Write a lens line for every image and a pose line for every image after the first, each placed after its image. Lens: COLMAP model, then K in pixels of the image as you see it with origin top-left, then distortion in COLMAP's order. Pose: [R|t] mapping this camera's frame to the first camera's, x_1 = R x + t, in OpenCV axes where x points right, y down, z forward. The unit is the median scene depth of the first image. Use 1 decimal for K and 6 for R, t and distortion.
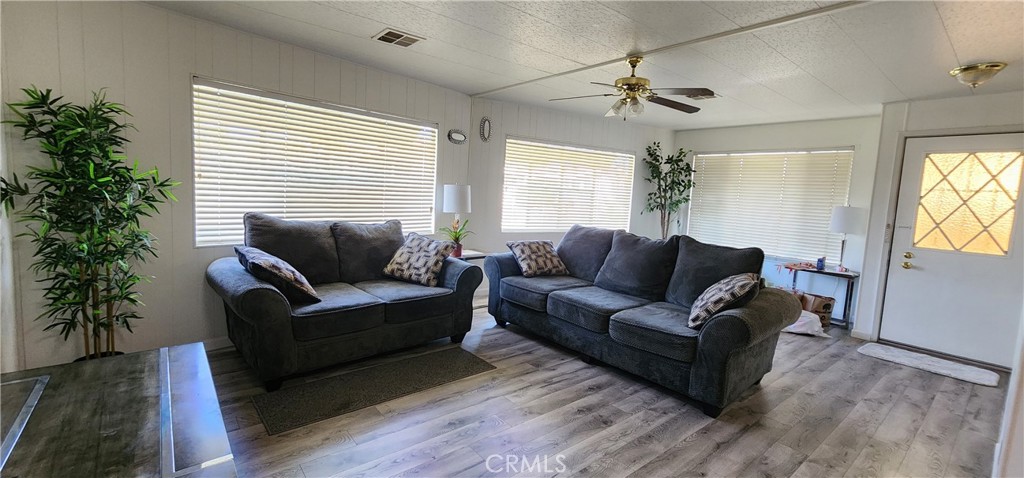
lens RADIAL K [[422.6, 0, 505.1], [0, 422.6, 235.1], [0, 0, 1]] dist [-0.000571, 0.000152]
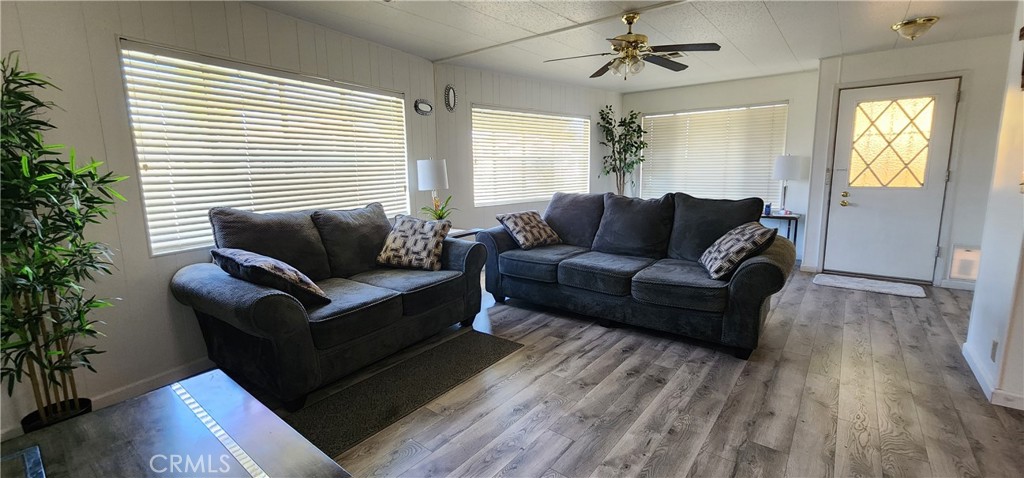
lens RADIAL K [[422.6, 0, 512.8], [0, 422.6, 235.1], [0, 0, 1]] dist [-0.000571, 0.000152]
pose [[0.976074, -0.102306, 0.191868, -0.196597], [0.090152, 0.993389, 0.071064, -0.006173], [-0.197870, -0.052066, 0.978845, 0.071163]]
